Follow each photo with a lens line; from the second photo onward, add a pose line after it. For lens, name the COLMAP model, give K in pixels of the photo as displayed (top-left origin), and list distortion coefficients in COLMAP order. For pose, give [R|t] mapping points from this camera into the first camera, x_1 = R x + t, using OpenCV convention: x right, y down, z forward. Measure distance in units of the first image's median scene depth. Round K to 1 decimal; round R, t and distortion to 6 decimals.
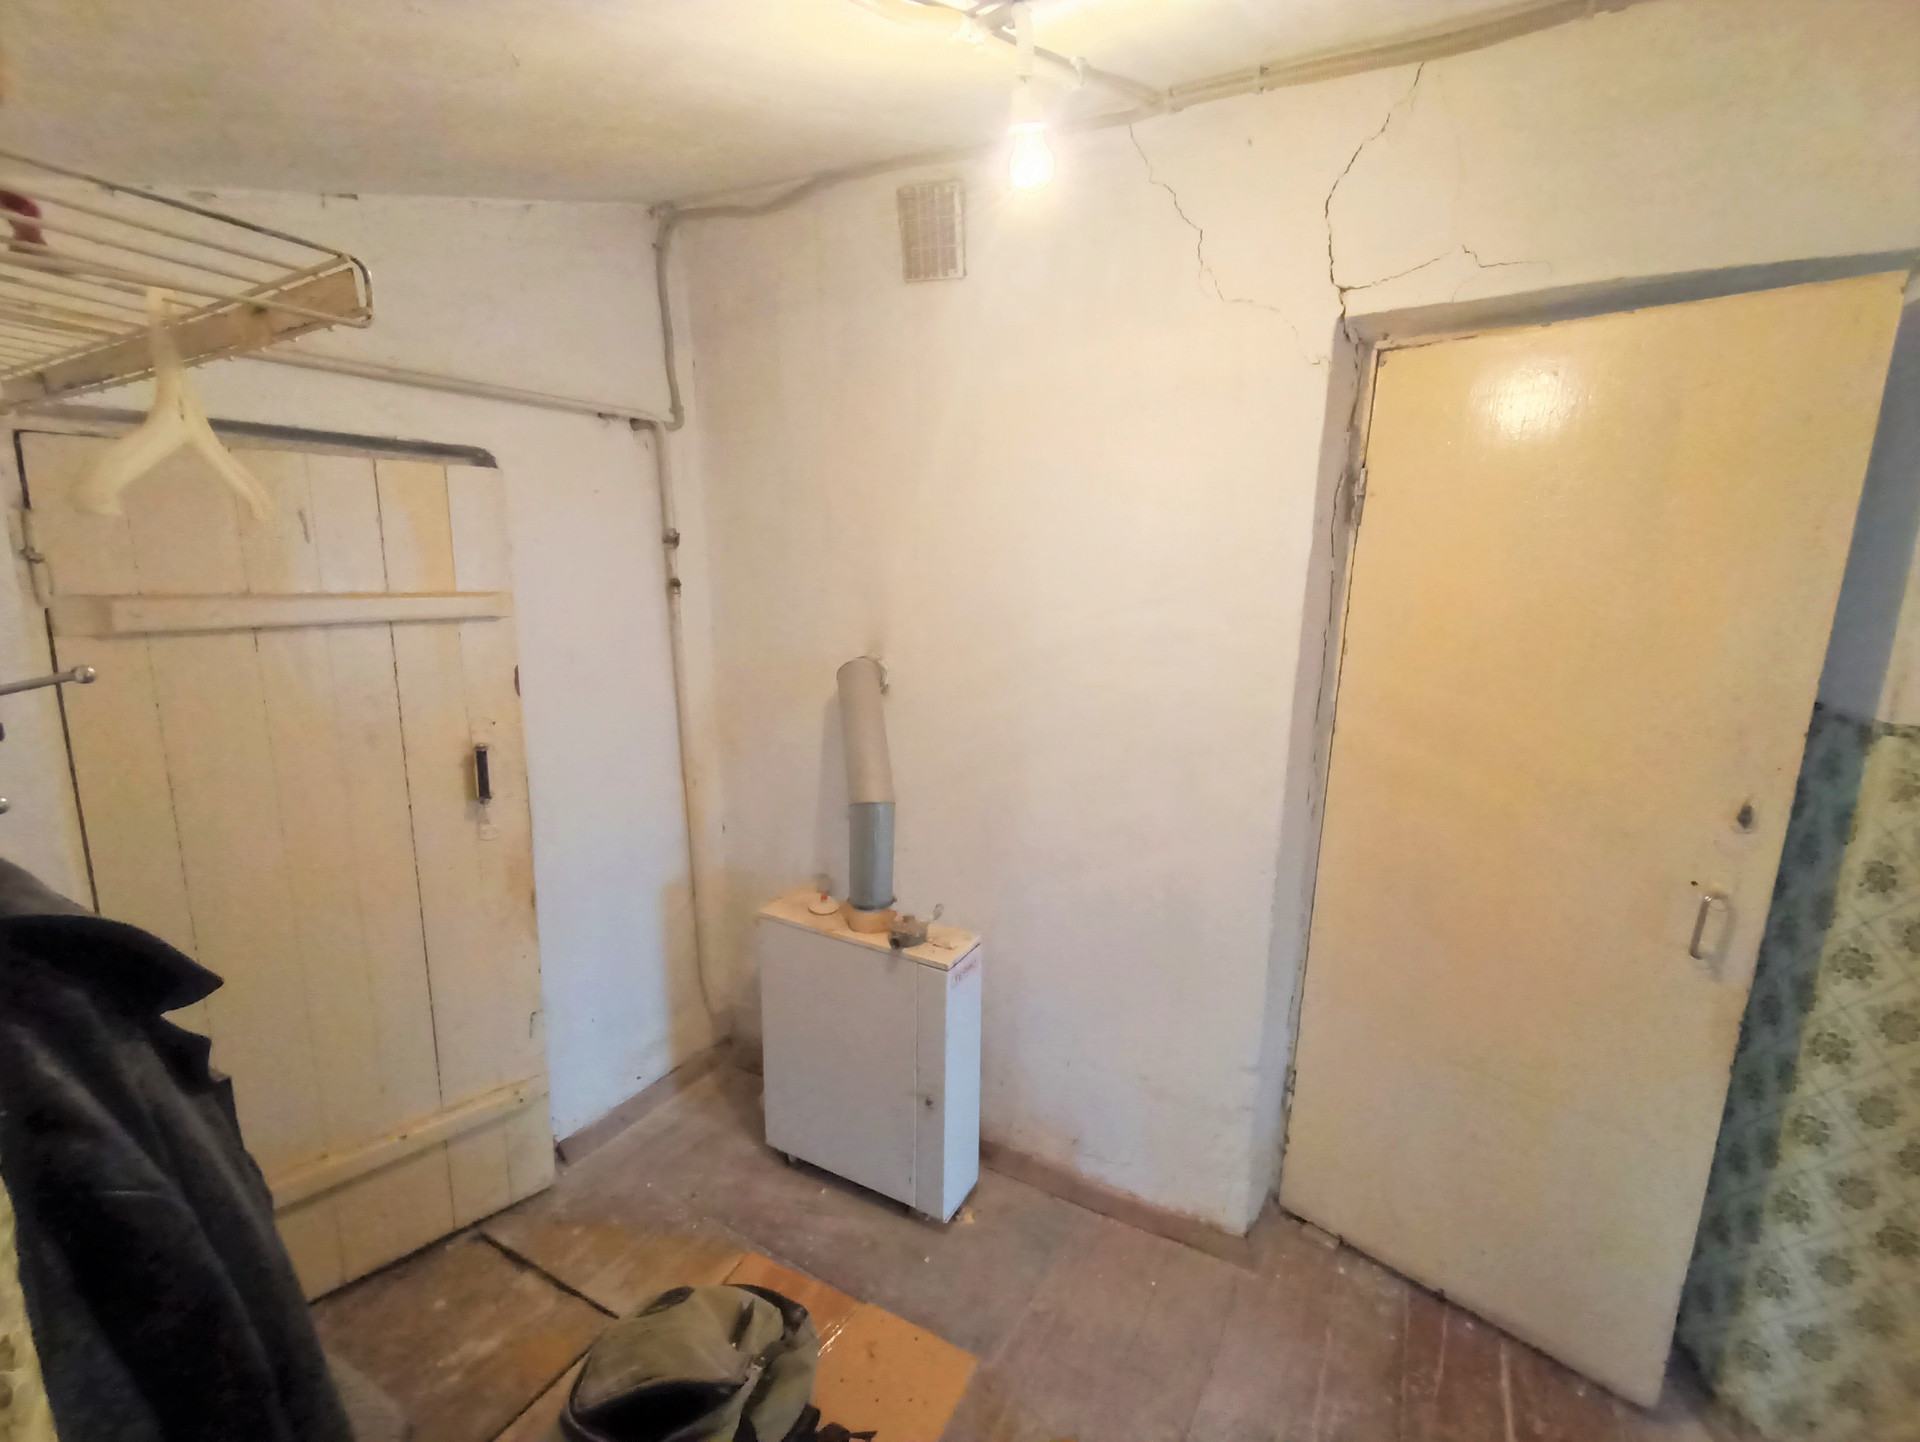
lens RADIAL K [[866.8, 0, 942.0], [0, 866.8, 720.2], [0, 0, 1]] dist [-0.001187, -0.000024]
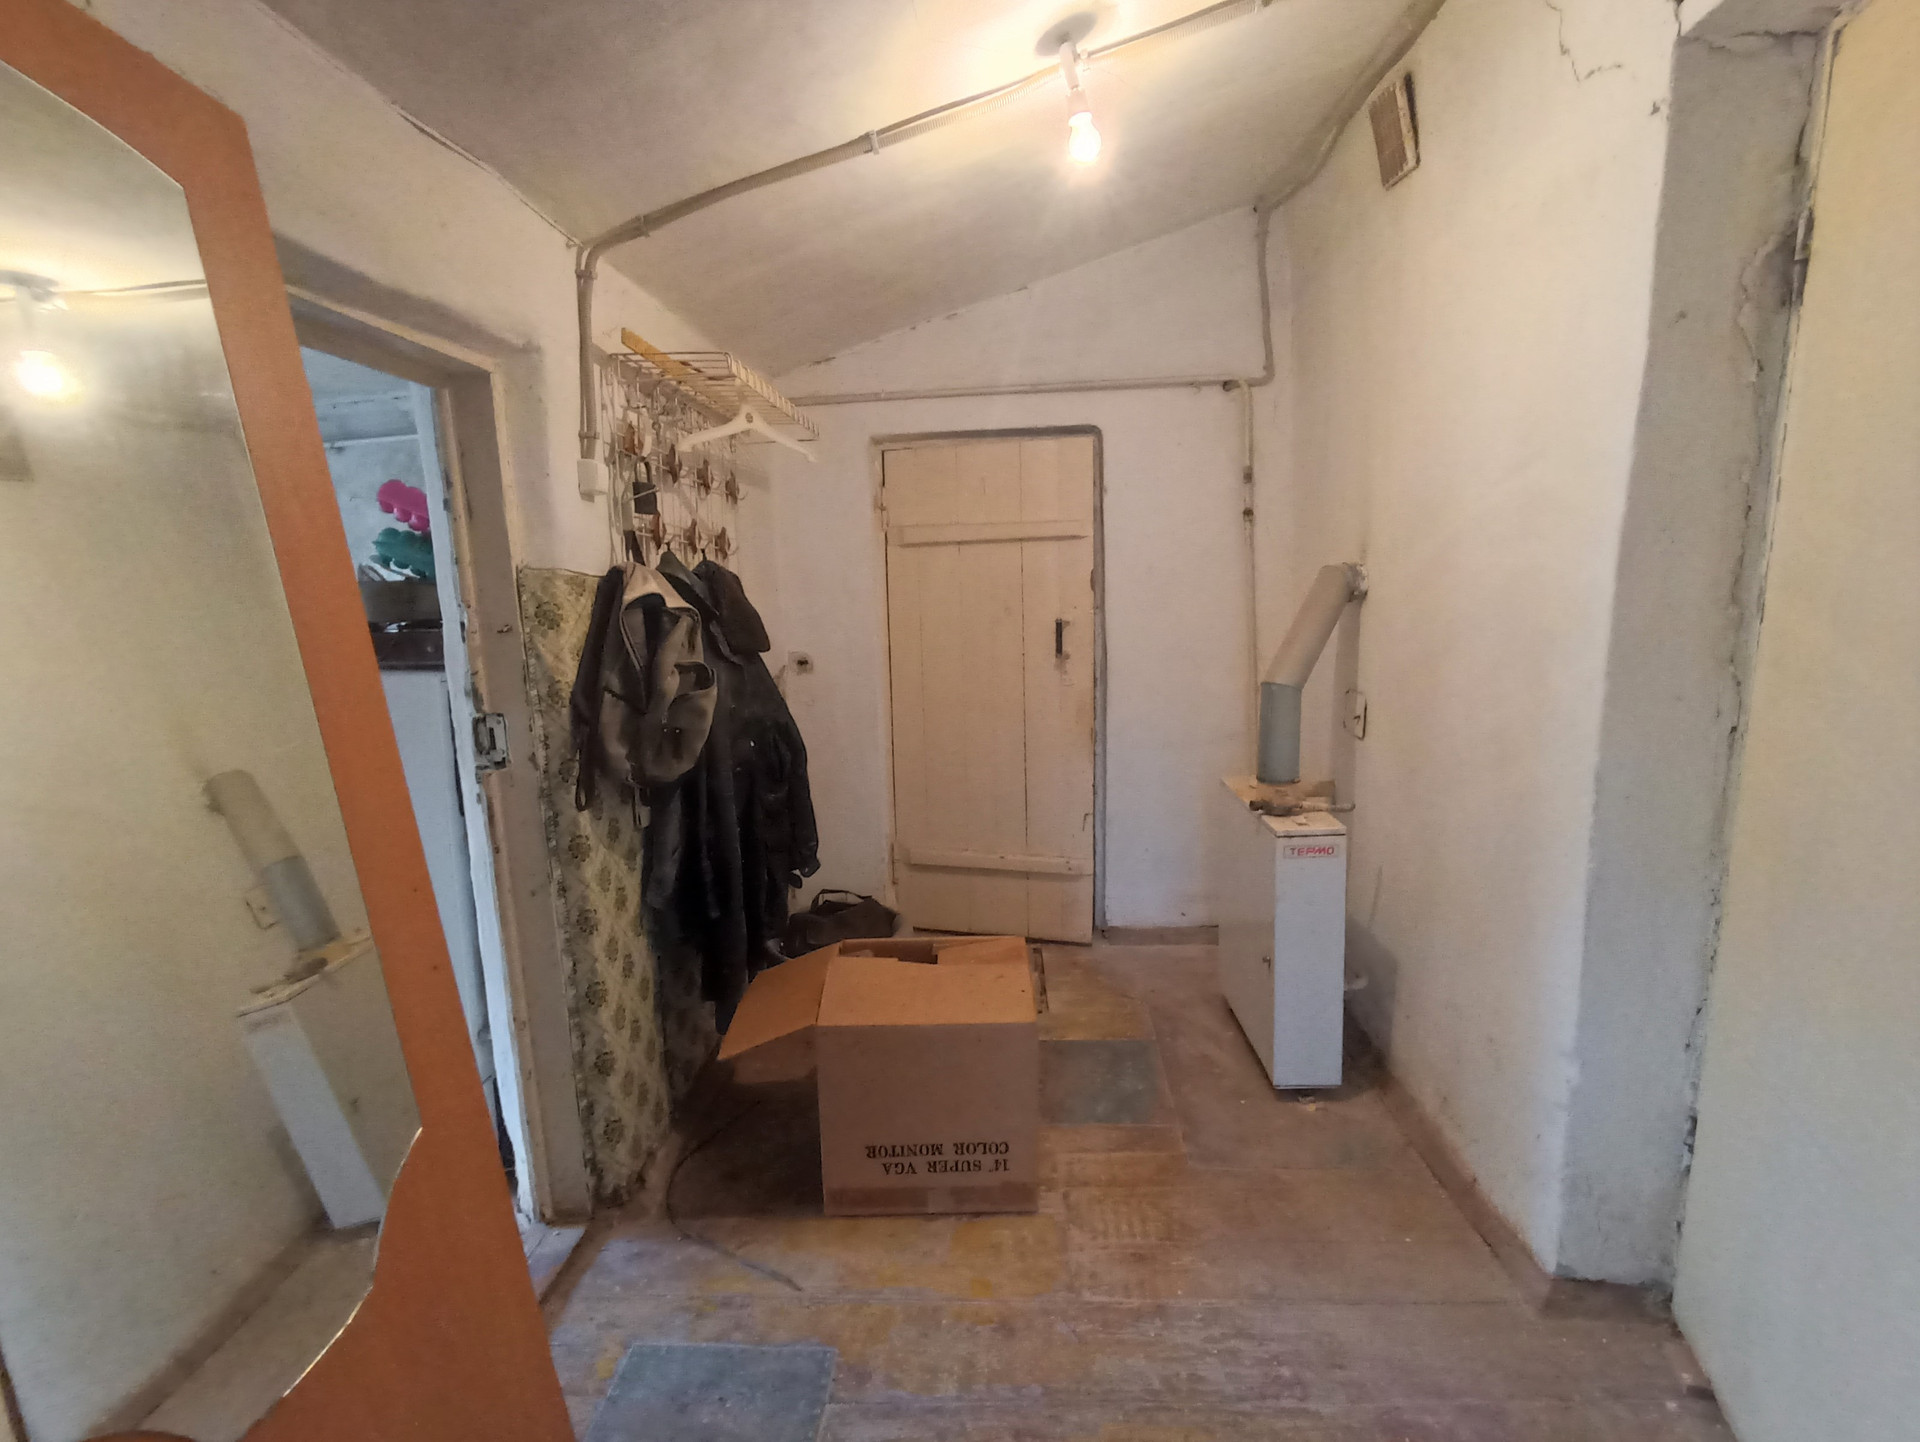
lens RADIAL K [[900.3, 0, 950.3], [0, 900.3, 725.9], [0, 0, 1]] dist [-0.005807, -0.000084]
pose [[0.433637, 0.117804, -0.893354, 0.732199], [-0.134585, 0.988764, 0.065057, 0.121177], [0.890980, 0.092021, 0.444619, 0.115096]]
